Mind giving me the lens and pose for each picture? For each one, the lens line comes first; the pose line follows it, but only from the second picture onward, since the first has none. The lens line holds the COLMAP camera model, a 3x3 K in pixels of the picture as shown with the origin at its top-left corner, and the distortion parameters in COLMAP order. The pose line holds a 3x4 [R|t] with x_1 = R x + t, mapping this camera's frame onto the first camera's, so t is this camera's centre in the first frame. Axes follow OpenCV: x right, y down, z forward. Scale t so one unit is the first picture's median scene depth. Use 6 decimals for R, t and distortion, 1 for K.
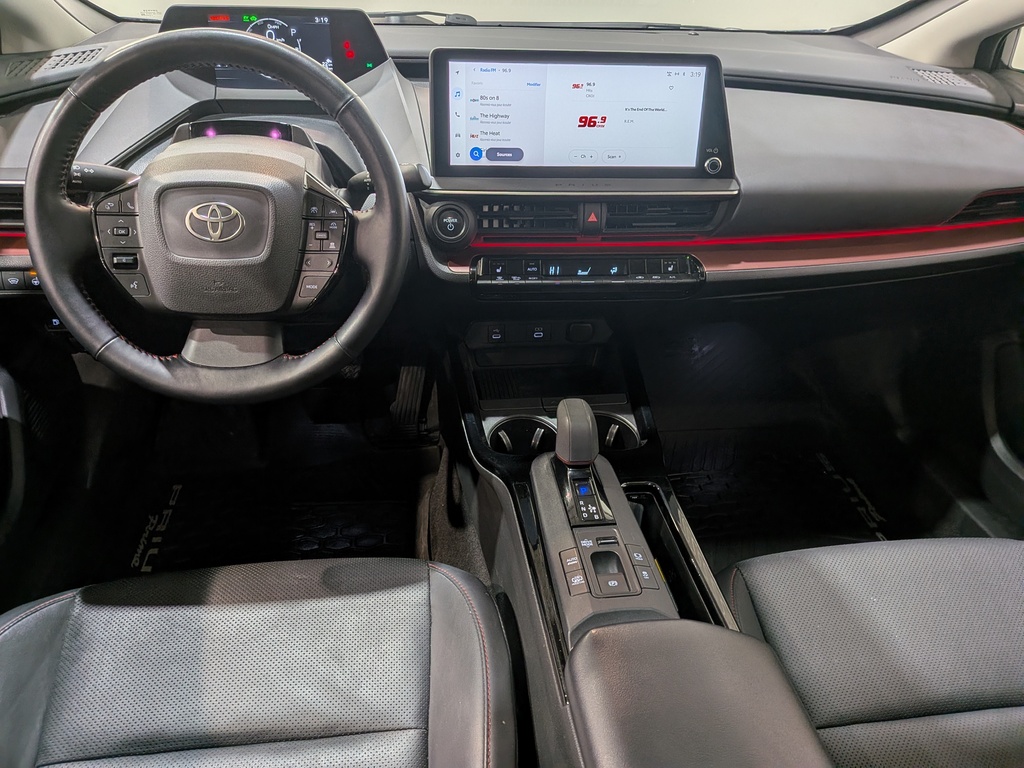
lens RADIAL K [[751.7, 0, 507.3], [0, 751.7, 378.0], [0, 0, 1]] dist [0.070952, -0.101672]
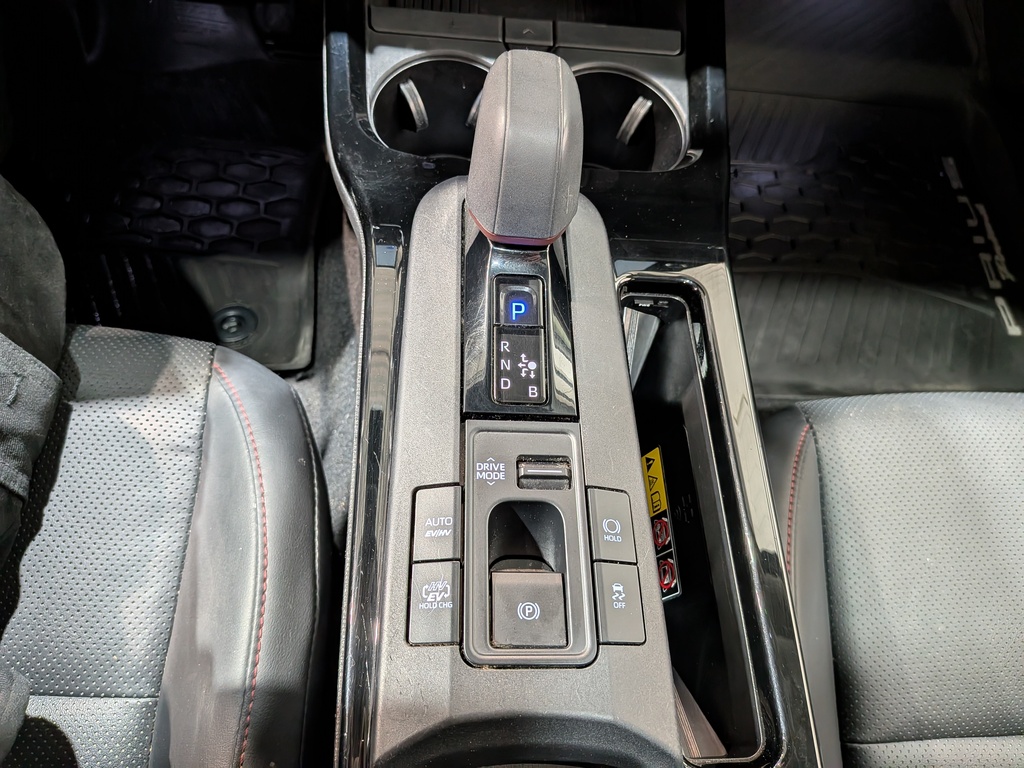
lens RADIAL K [[741.6, 0, 512.0], [0, 741.6, 384.0], [0, 0, 1]] dist [0.059597, -0.130450]
pose [[0.991593, 0.128097, 0.018284, 0.079600], [-0.120266, 0.860243, 0.495497, -0.008708], [0.047743, -0.493531, 0.868417, 0.530378]]
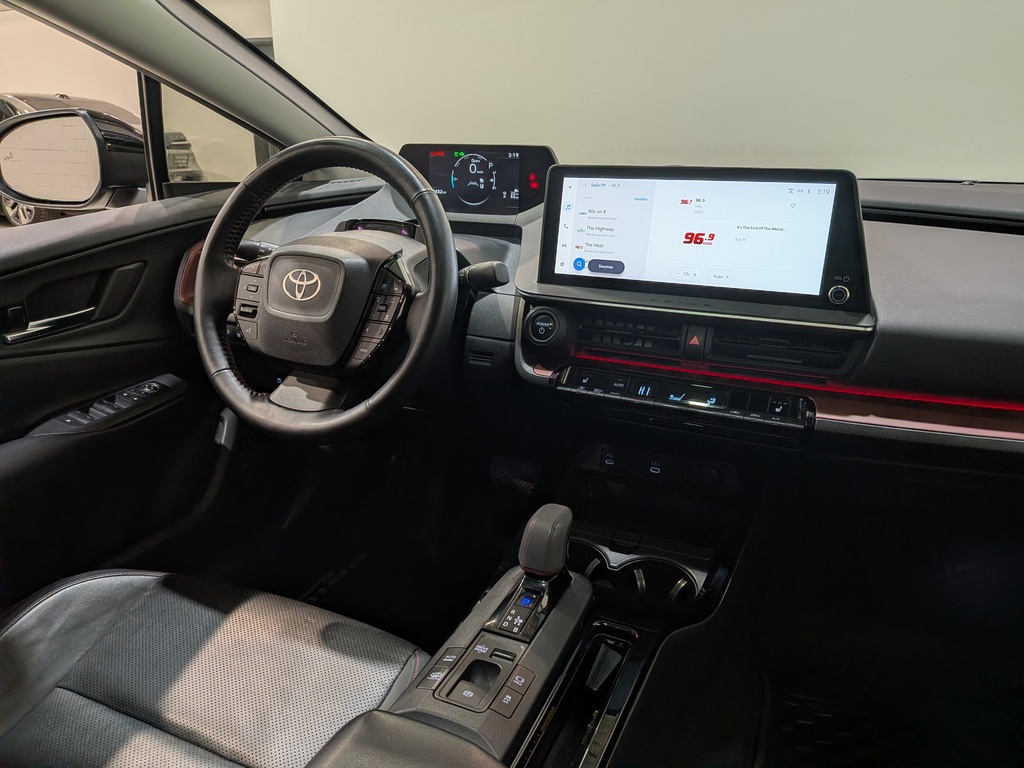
lens RADIAL K [[749.8, 0, 495.0], [0, 749.8, 392.6], [0, 0, 1]] dist [0.143927, -0.265996]
pose [[0.844610, 0.145312, -0.515285, 0.410301], [-0.253406, 0.956329, -0.145672, 0.043846], [0.471614, 0.253612, 0.844548, 0.137731]]
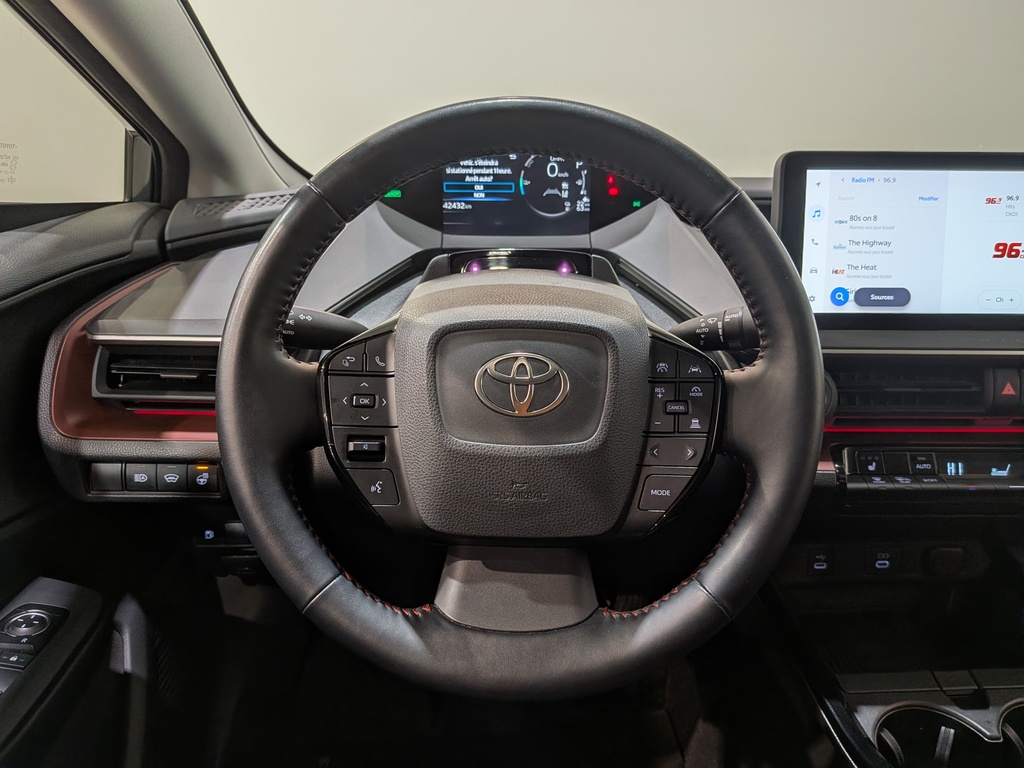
lens RADIAL K [[757.1, 0, 516.6], [0, 757.1, 385.8], [0, 0, 1]] dist [0.066225, -0.124949]
pose [[0.994665, -0.001788, -0.103142, -0.258929], [-0.023767, 0.968978, -0.246002, -0.044353], [0.100382, 0.247141, 0.963766, 0.333012]]
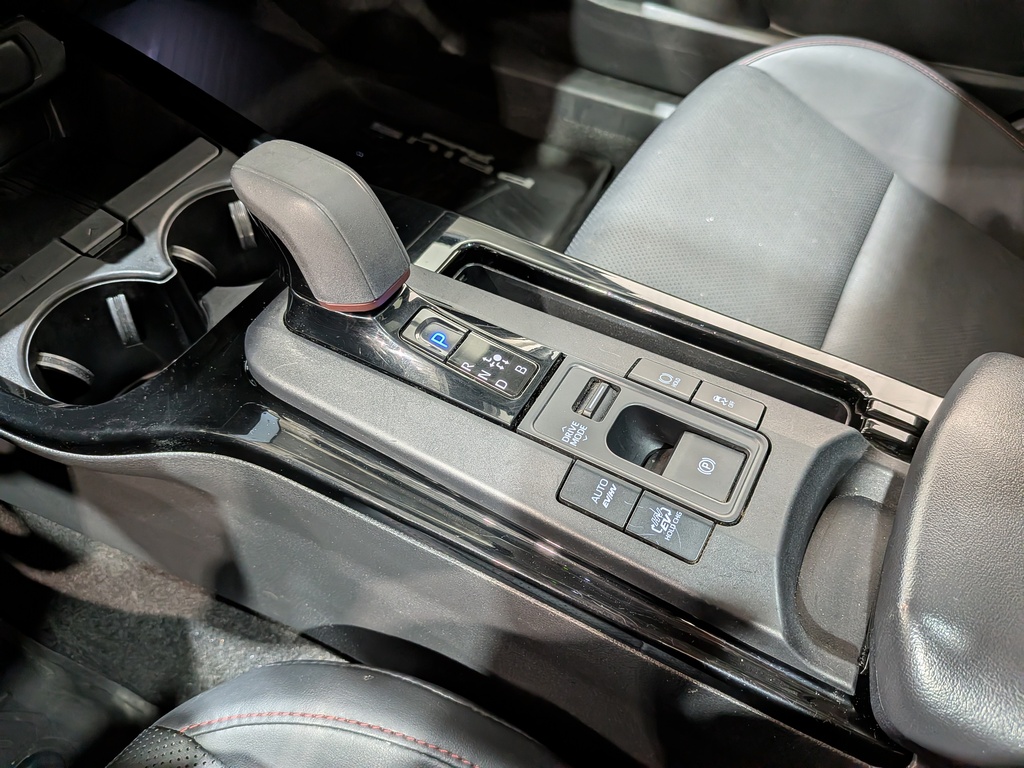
lens RADIAL K [[740.4, 0, 512.8], [0, 740.4, 422.0], [0, 0, 1]] dist [0.059310, -0.115627]
pose [[0.589859, -0.655077, 0.472166, -0.076318], [0.417678, 0.747935, 0.515886, -0.004967], [-0.691094, -0.107087, 0.714788, 0.566995]]
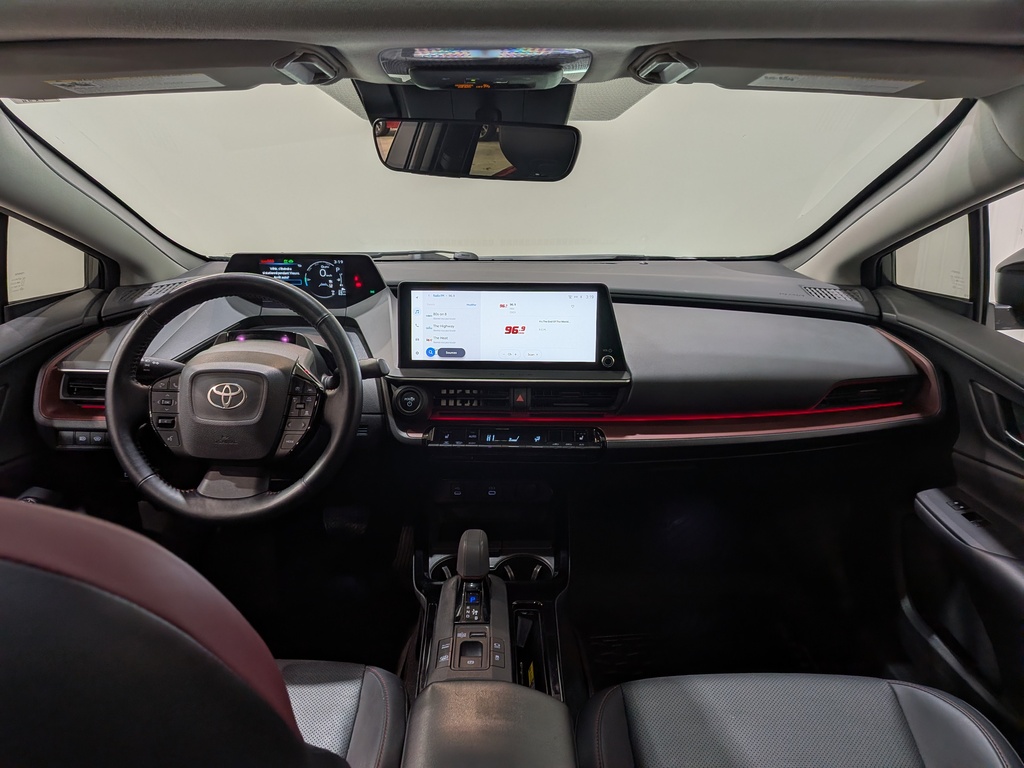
lens RADIAL K [[749.8, 0, 495.0], [0, 749.8, 392.6], [0, 0, 1]] dist [0.143927, -0.265996]
pose [[0.990821, 0.006375, -0.135031, 0.259229], [-0.038571, 0.970695, -0.237201, 0.092718], [0.129562, 0.240232, 0.962030, -0.275853]]
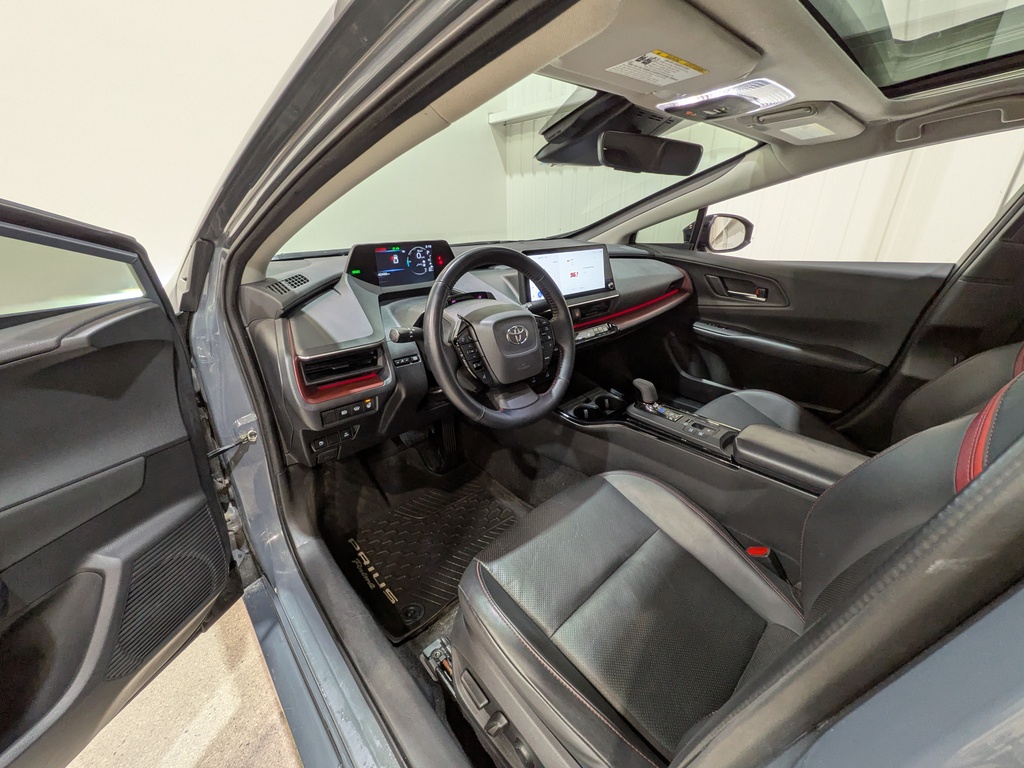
lens RADIAL K [[404.9, 0, 516.3], [0, 404.9, 386.7], [0, 0, 1]] dist [-0.000548, -0.000001]
pose [[0.806748, -0.267074, 0.527095, -0.790082], [0.325043, 0.945520, -0.018410, -0.044006], [-0.493462, 0.186181, 0.849607, 0.084406]]
